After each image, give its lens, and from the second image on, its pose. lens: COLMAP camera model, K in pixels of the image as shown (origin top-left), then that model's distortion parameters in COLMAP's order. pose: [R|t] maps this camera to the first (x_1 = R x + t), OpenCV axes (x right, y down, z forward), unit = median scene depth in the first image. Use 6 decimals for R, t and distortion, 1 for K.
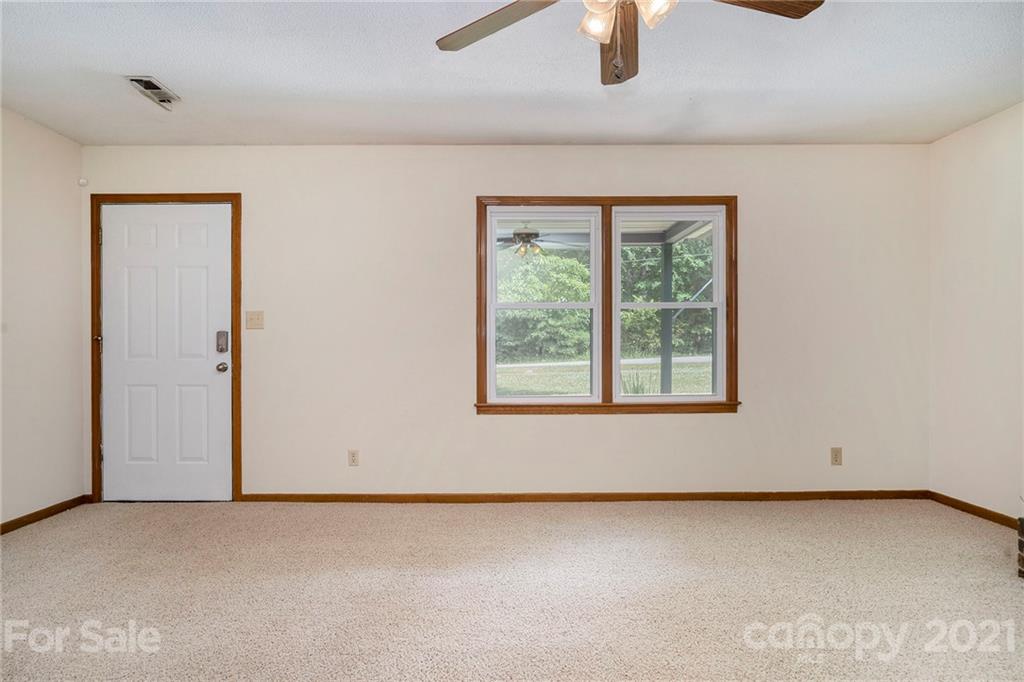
lens RADIAL K [[519.9, 0, 506.0], [0, 519.9, 341.2], [0, 0, 1]] dist [0.004221, 0.000684]
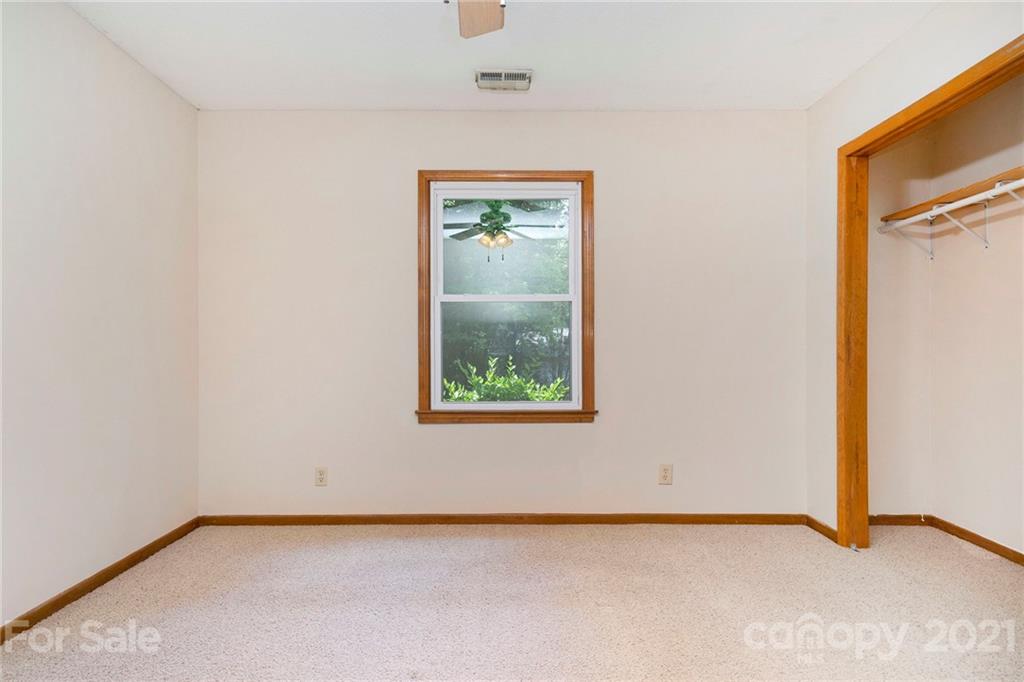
lens RADIAL K [[602.6, 0, 510.4], [0, 602.6, 341.1], [0, 0, 1]] dist [-0.001700, 0.004339]
pose [[0.999936, 0.006352, -0.009315, 0.144140], [-0.006317, 0.999973, 0.003822, -0.000495], [0.009339, -0.003762, 0.999949, 0.000762]]
